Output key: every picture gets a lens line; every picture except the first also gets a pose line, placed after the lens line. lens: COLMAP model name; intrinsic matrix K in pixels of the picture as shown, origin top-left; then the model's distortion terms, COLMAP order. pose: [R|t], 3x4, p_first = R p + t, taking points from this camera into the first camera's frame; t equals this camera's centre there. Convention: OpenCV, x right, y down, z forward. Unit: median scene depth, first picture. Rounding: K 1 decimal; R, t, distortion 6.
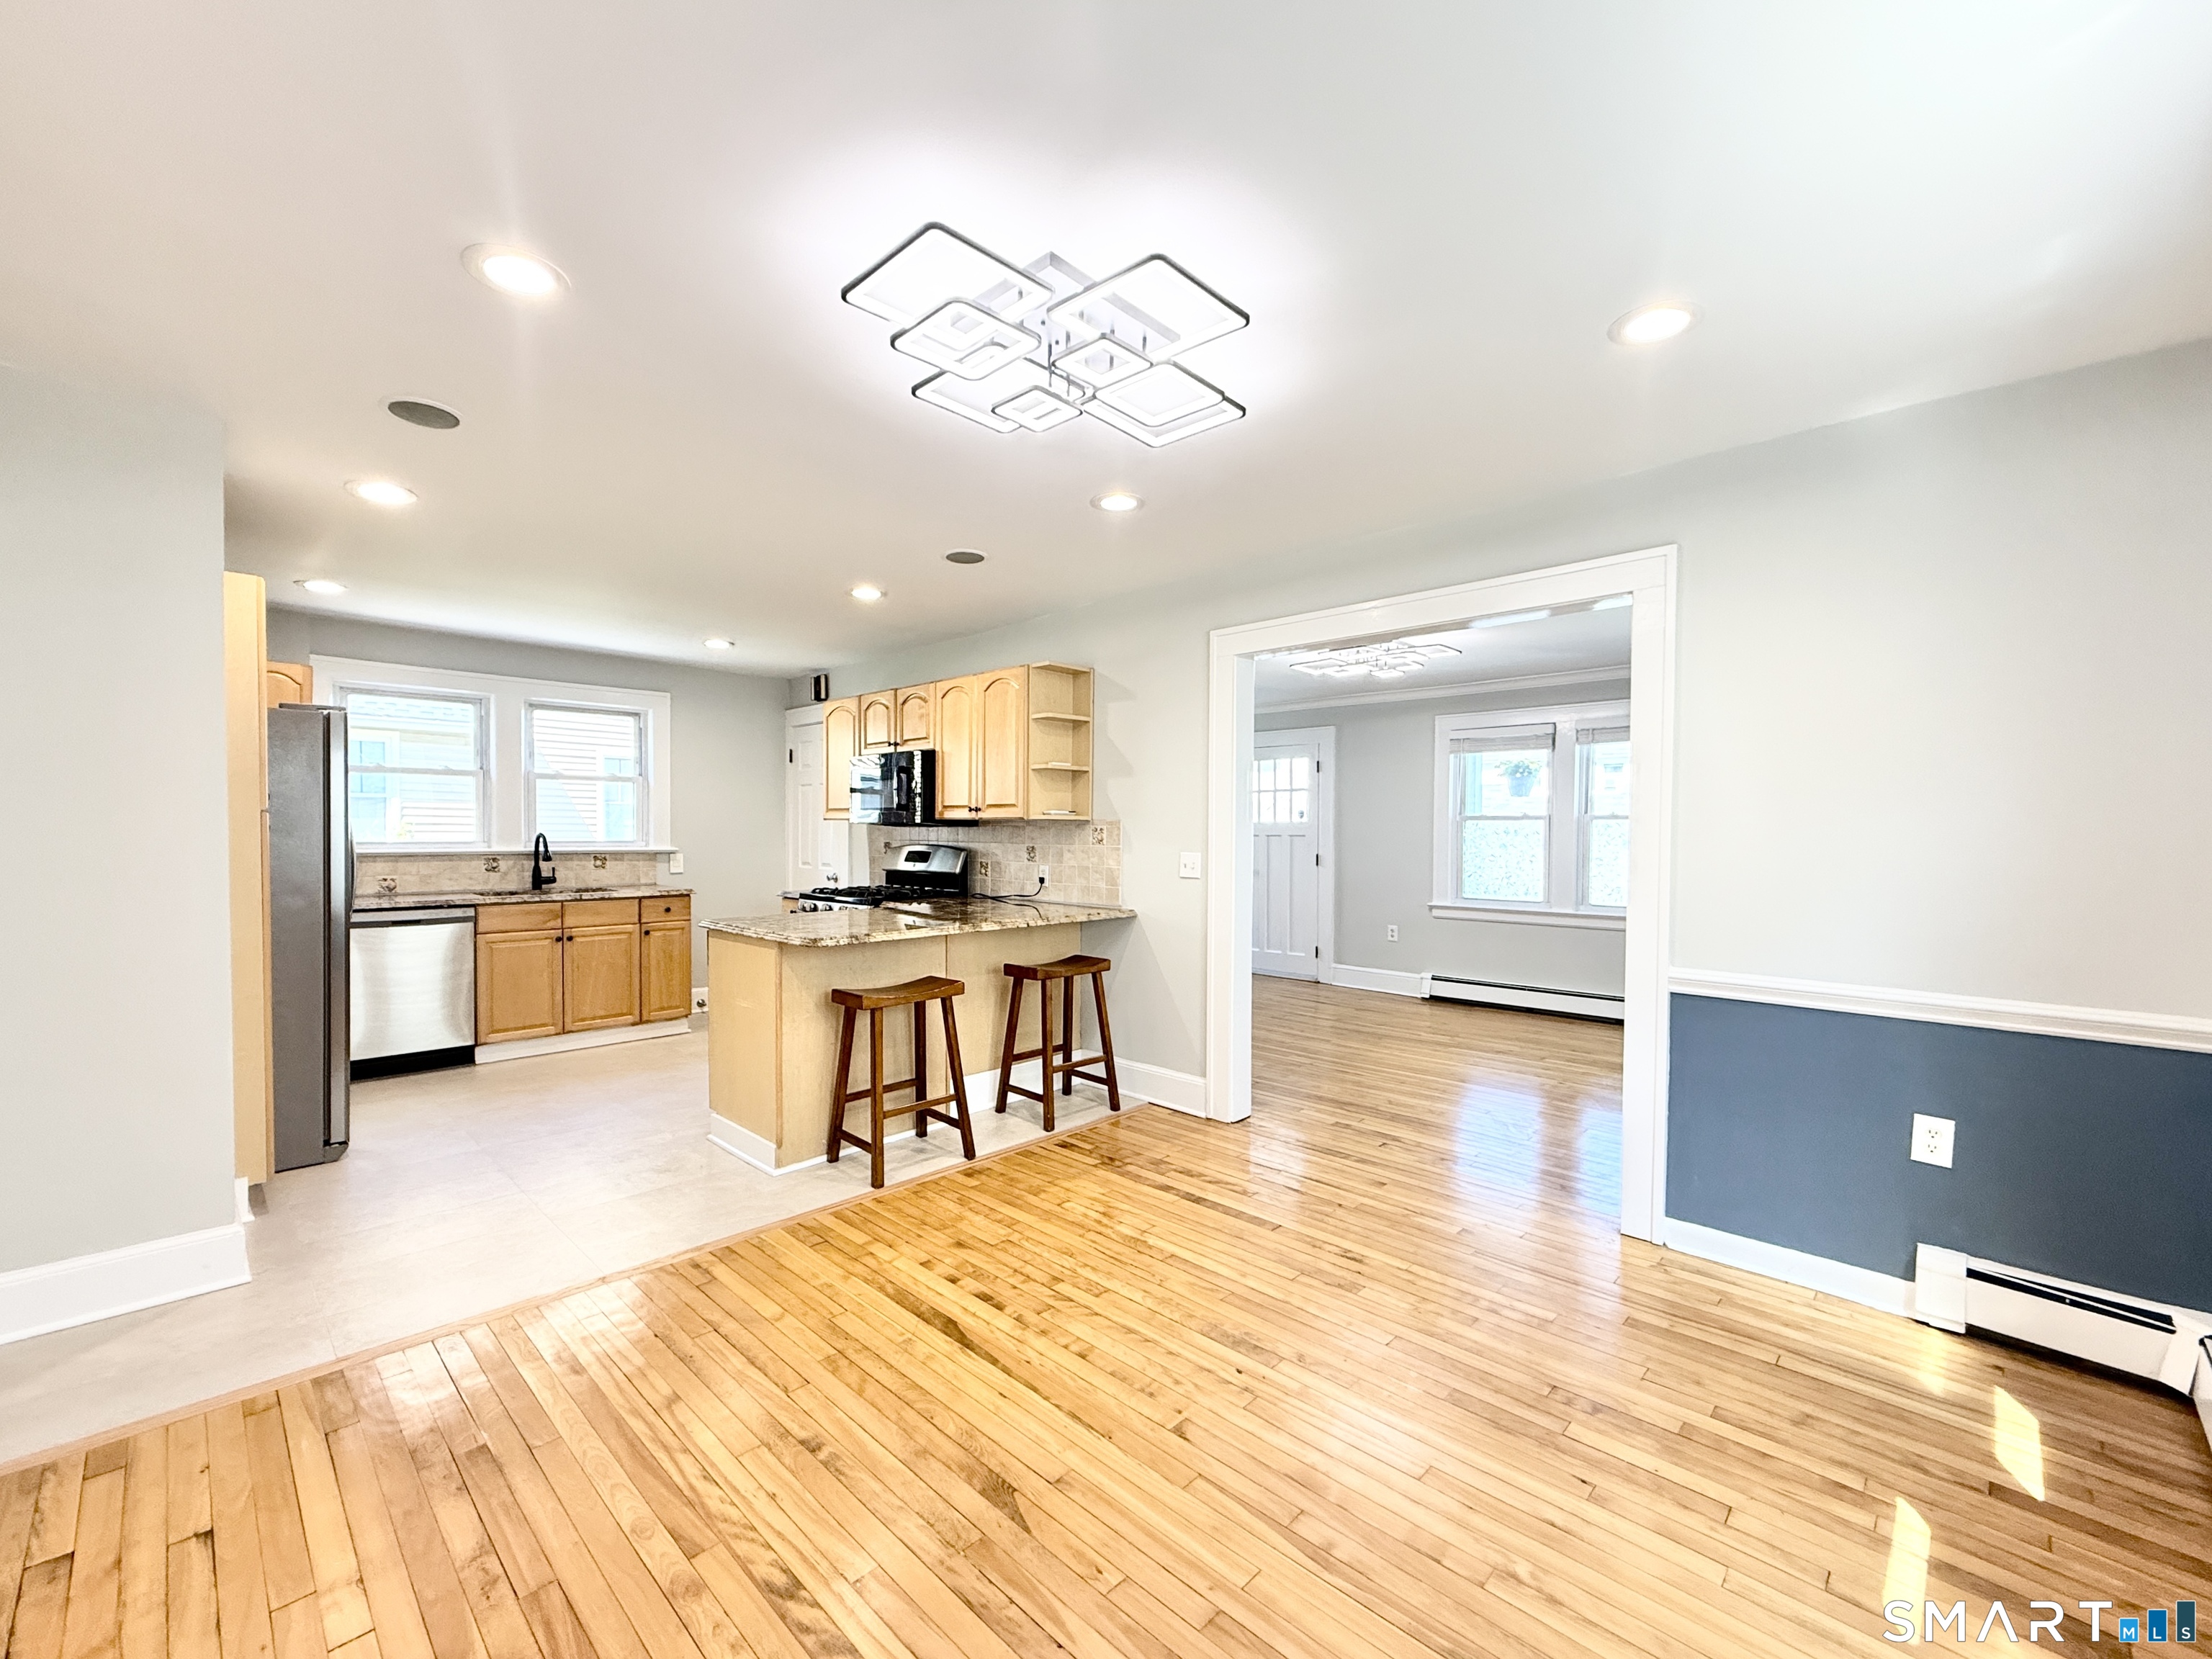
lens RADIAL K [[914.8, 0, 1091.7], [0, 914.8, 856.3], [0, 0, 1]] dist [-0.000068, 0.000057]
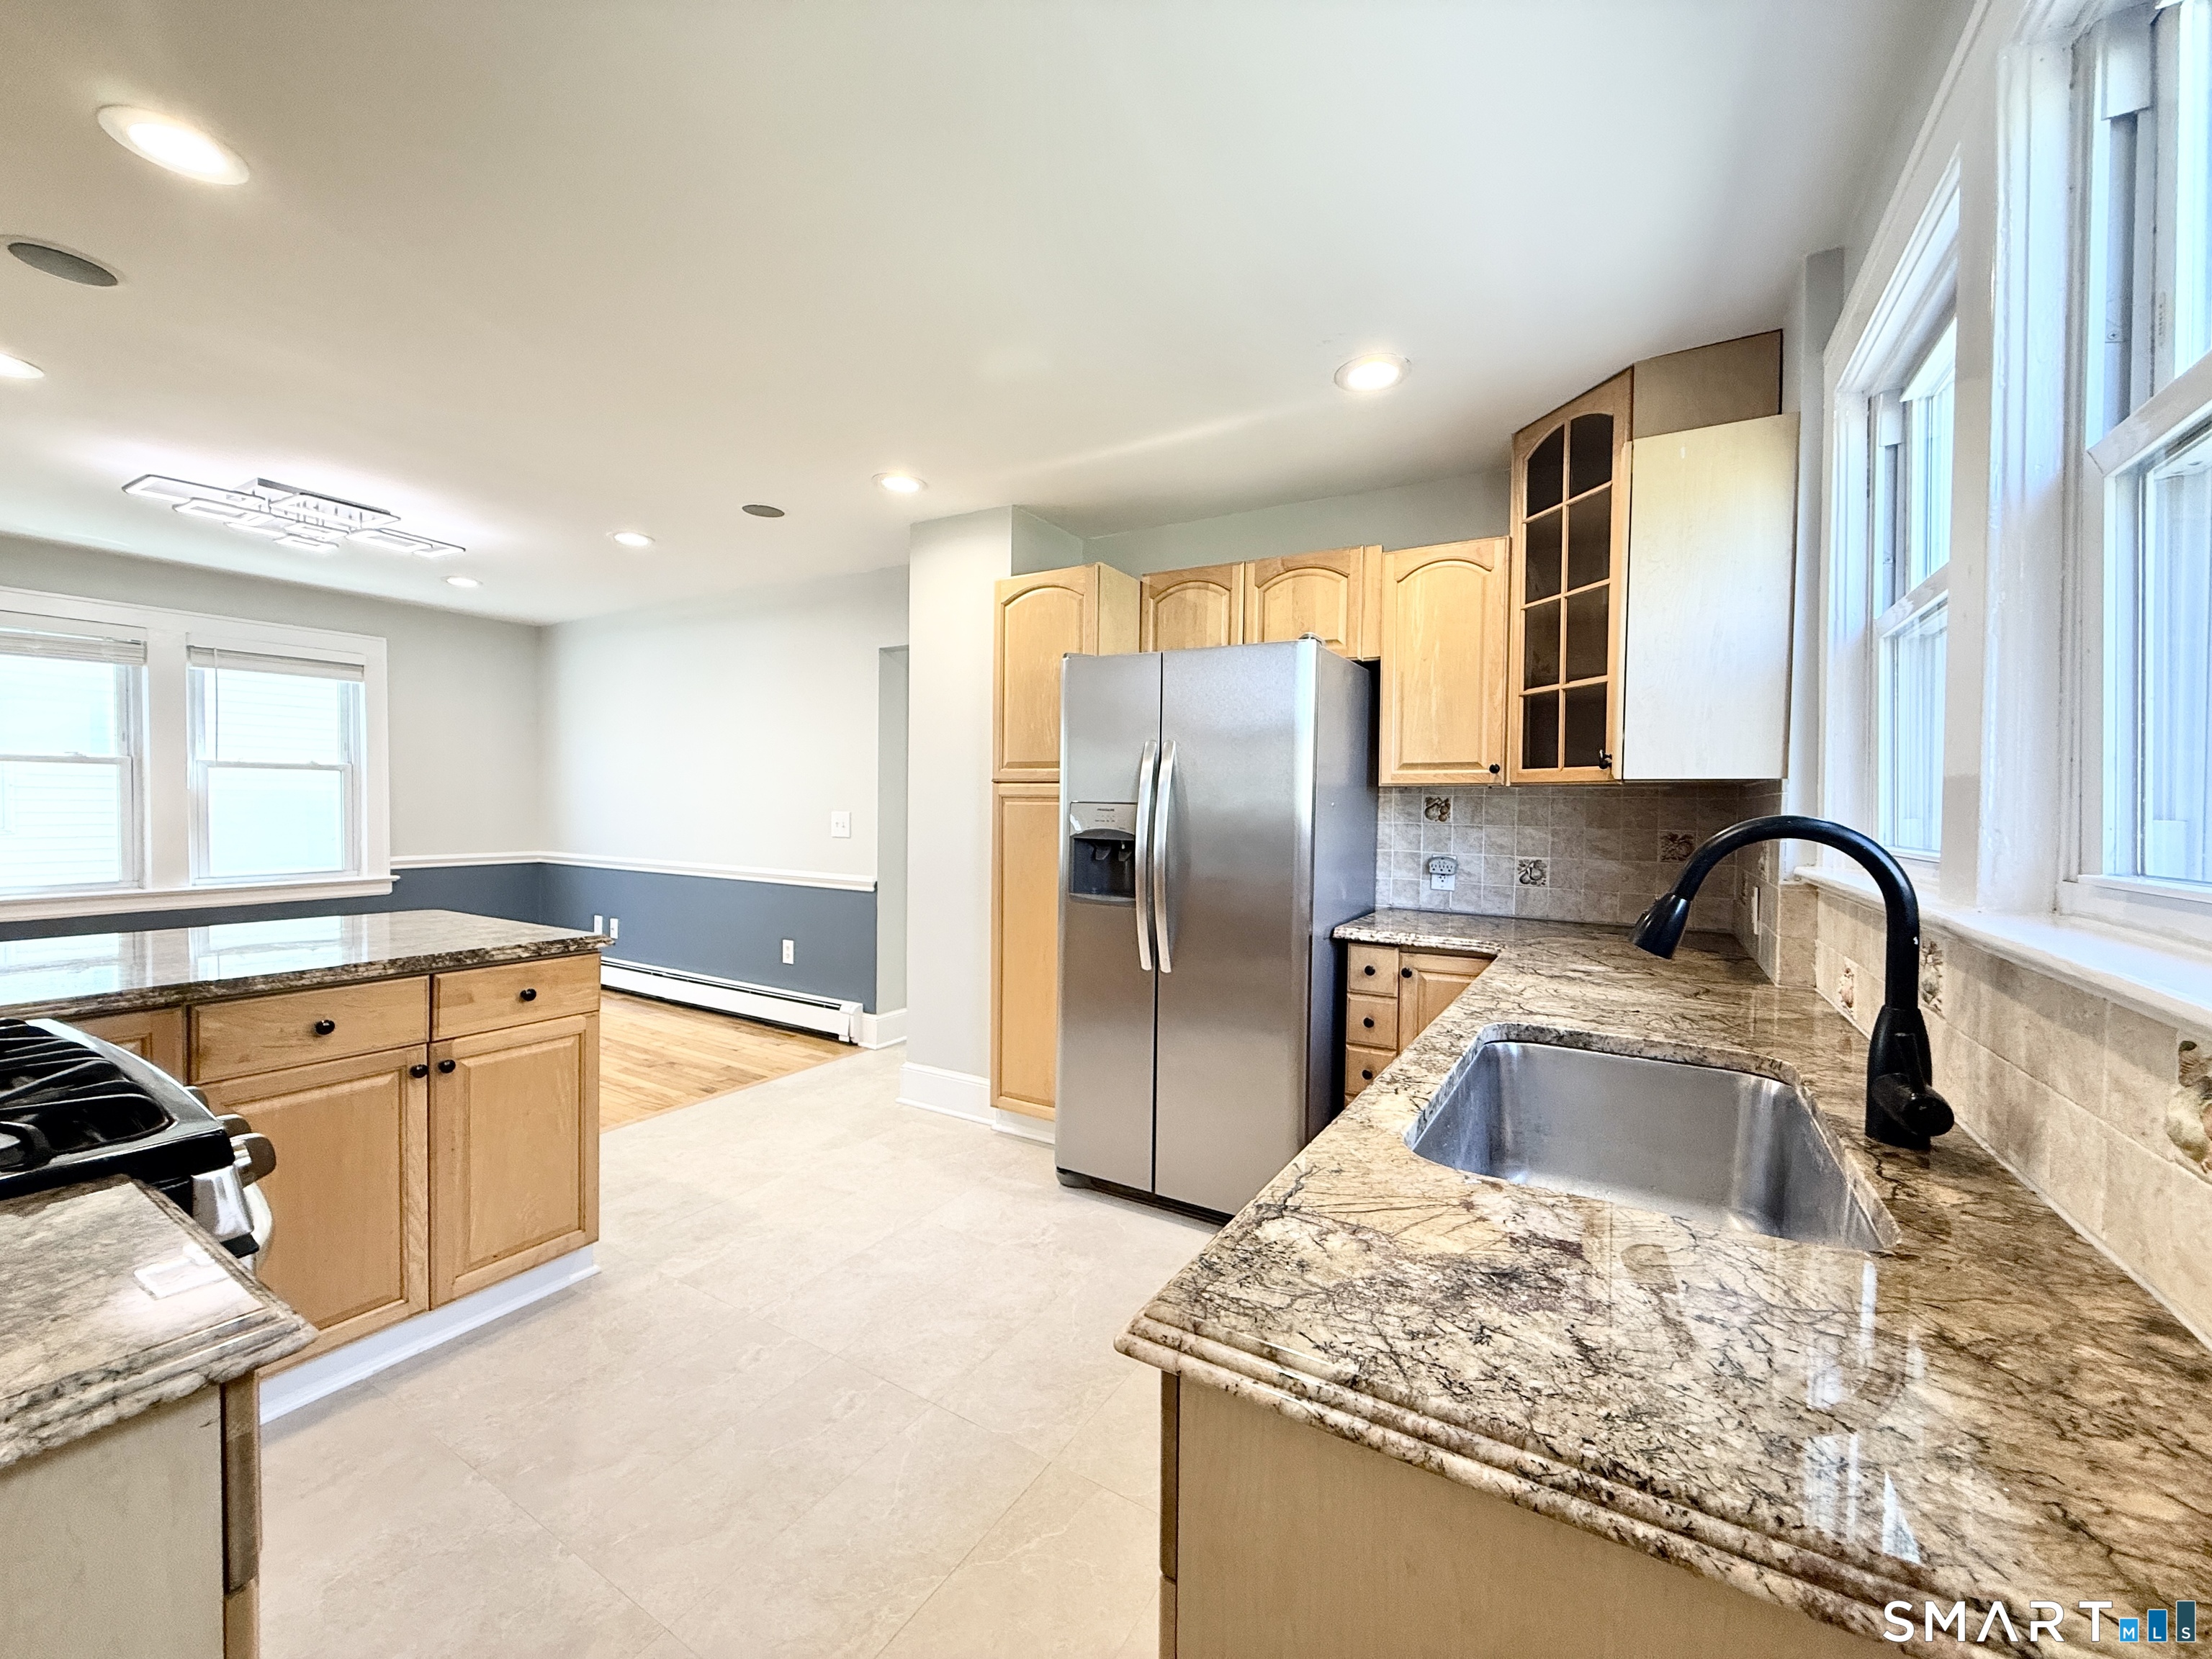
lens RADIAL K [[887.5, 0, 1100.3], [0, 887.5, 832.2], [0, 0, 1]] dist [0.001164, 0.000098]
pose [[-0.970948, -0.013922, -0.238886, -0.449696], [-0.028149, 0.998020, 0.056248, -0.032241], [0.237630, 0.061338, -0.969417, 1.239248]]
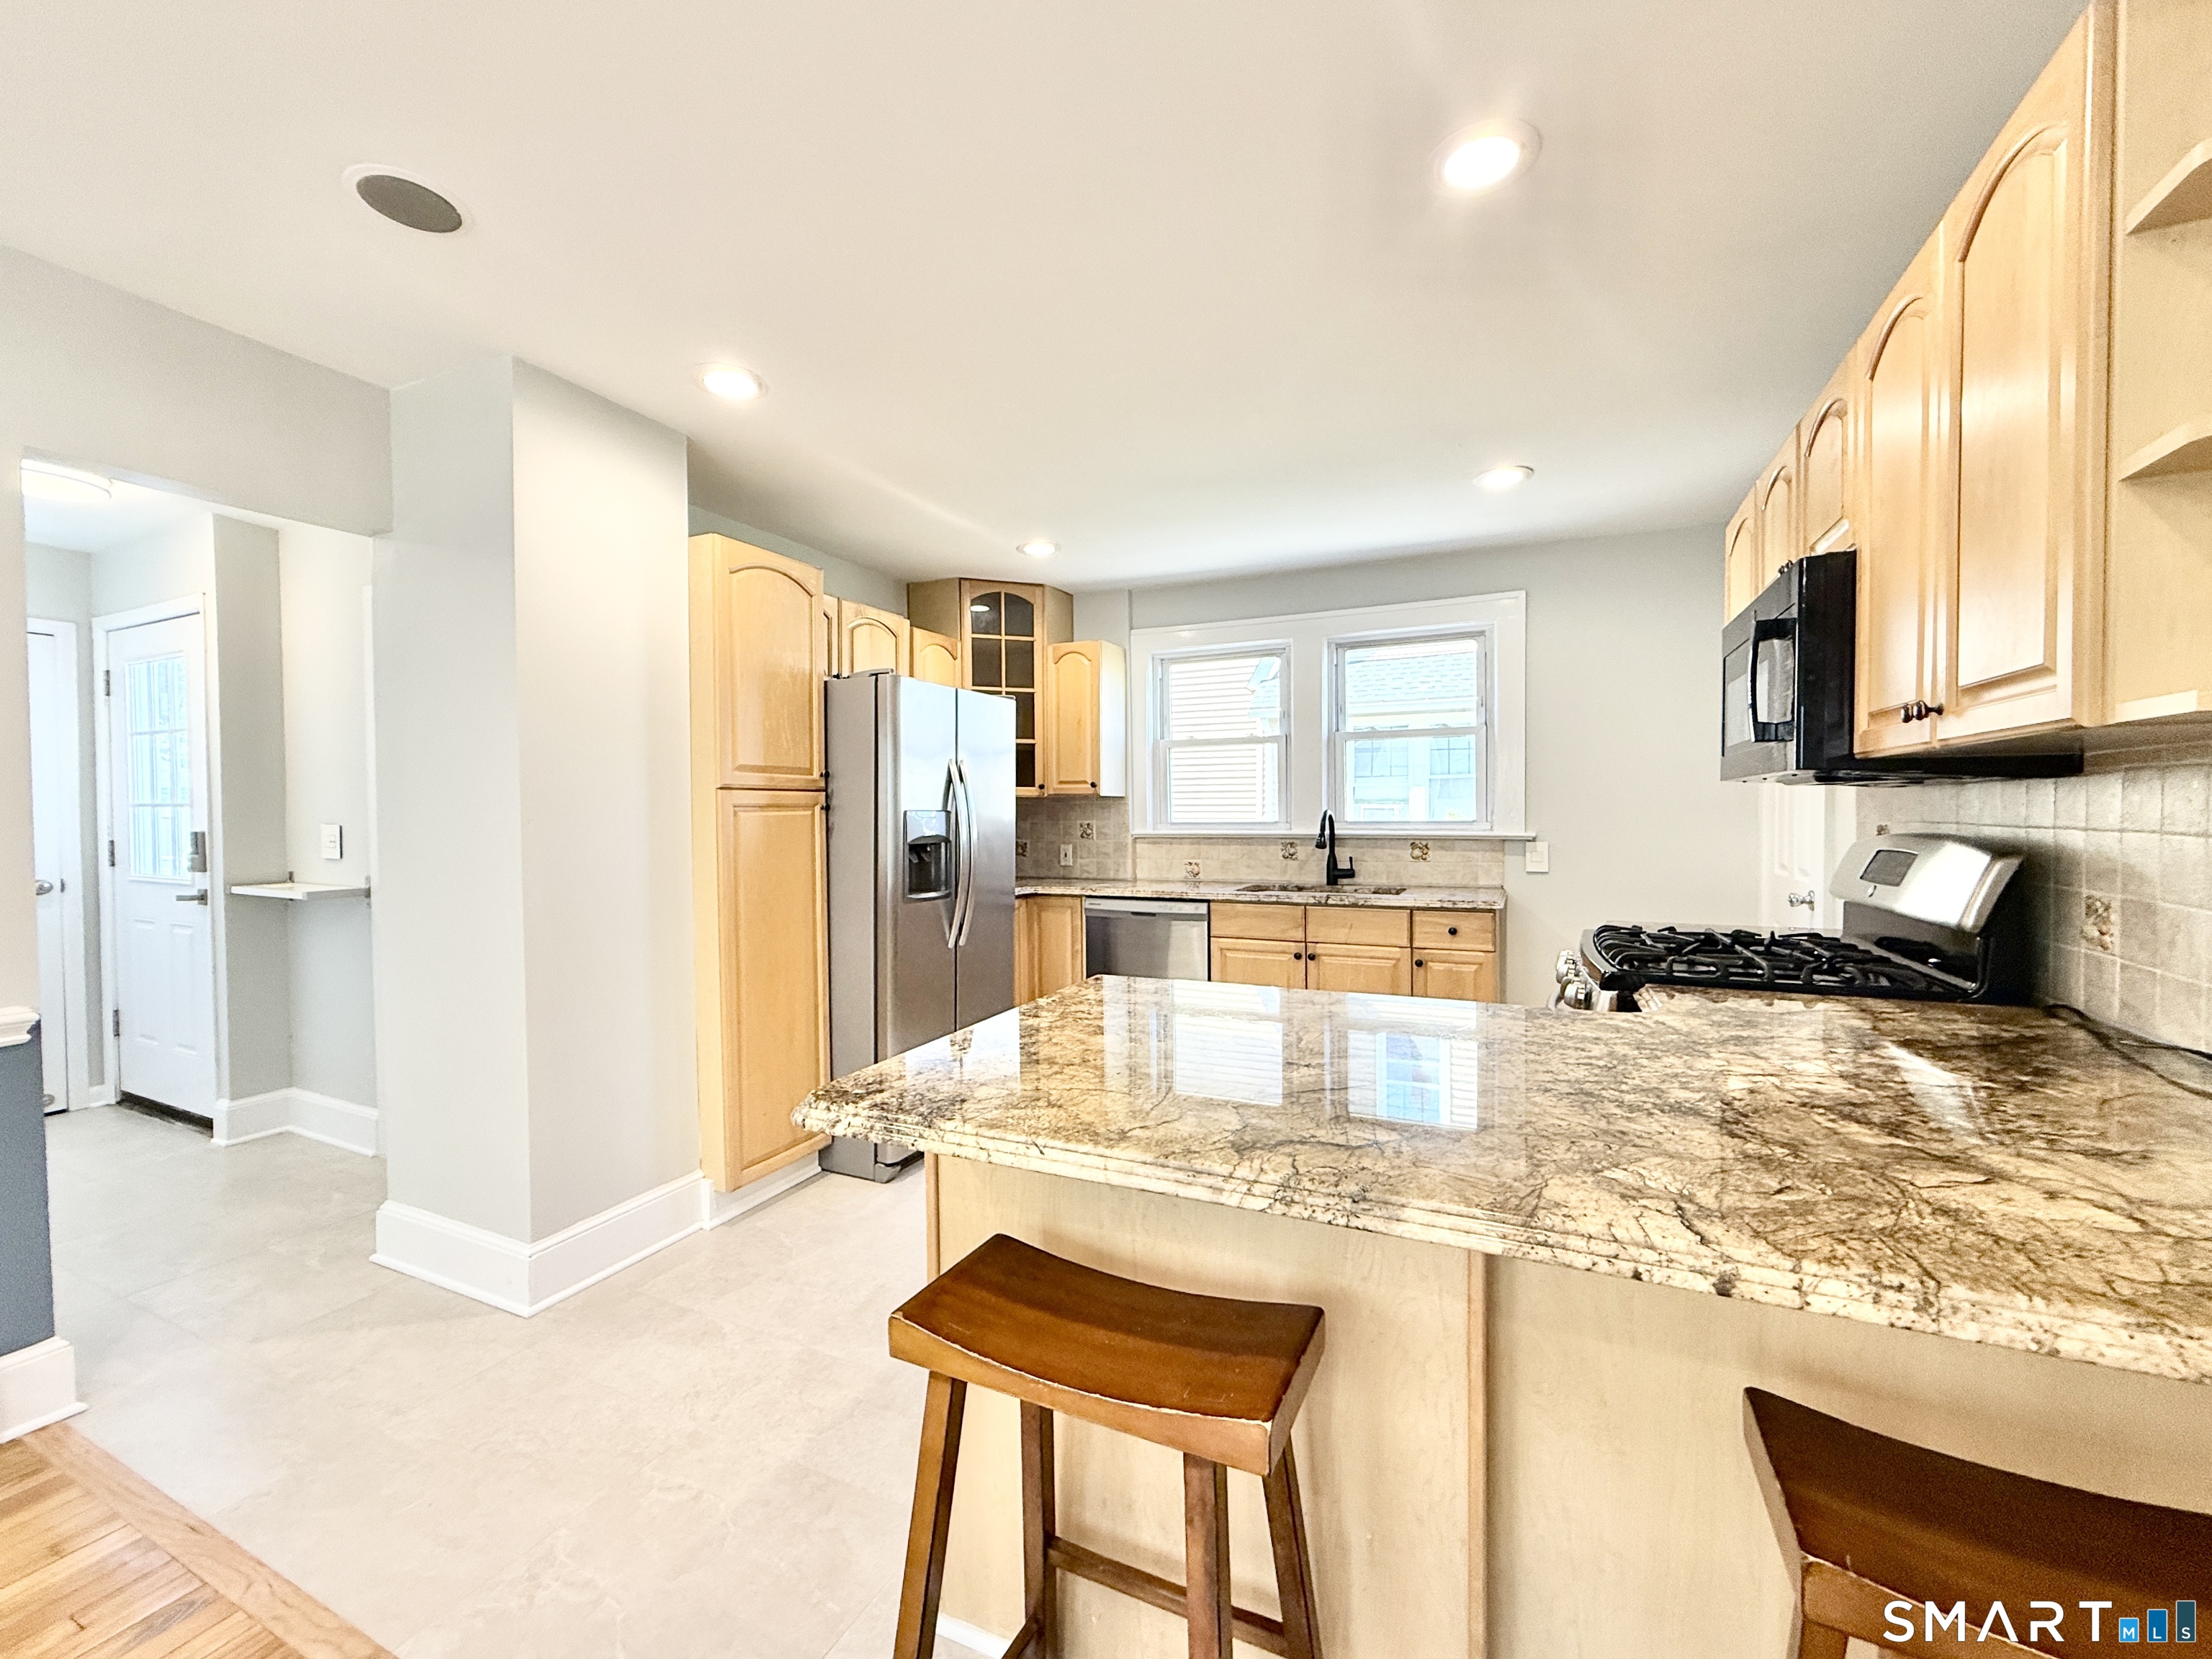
lens RADIAL K [[898.9, 0, 1100.5], [0, 898.9, 831.9], [0, 0, 1]] dist [-0.000905, -0.000102]
pose [[0.331230, 0.012468, -0.943468, 0.043176], [-0.015646, 0.999848, 0.007720, -0.012076], [0.943420, 0.012204, 0.331375, 0.621037]]
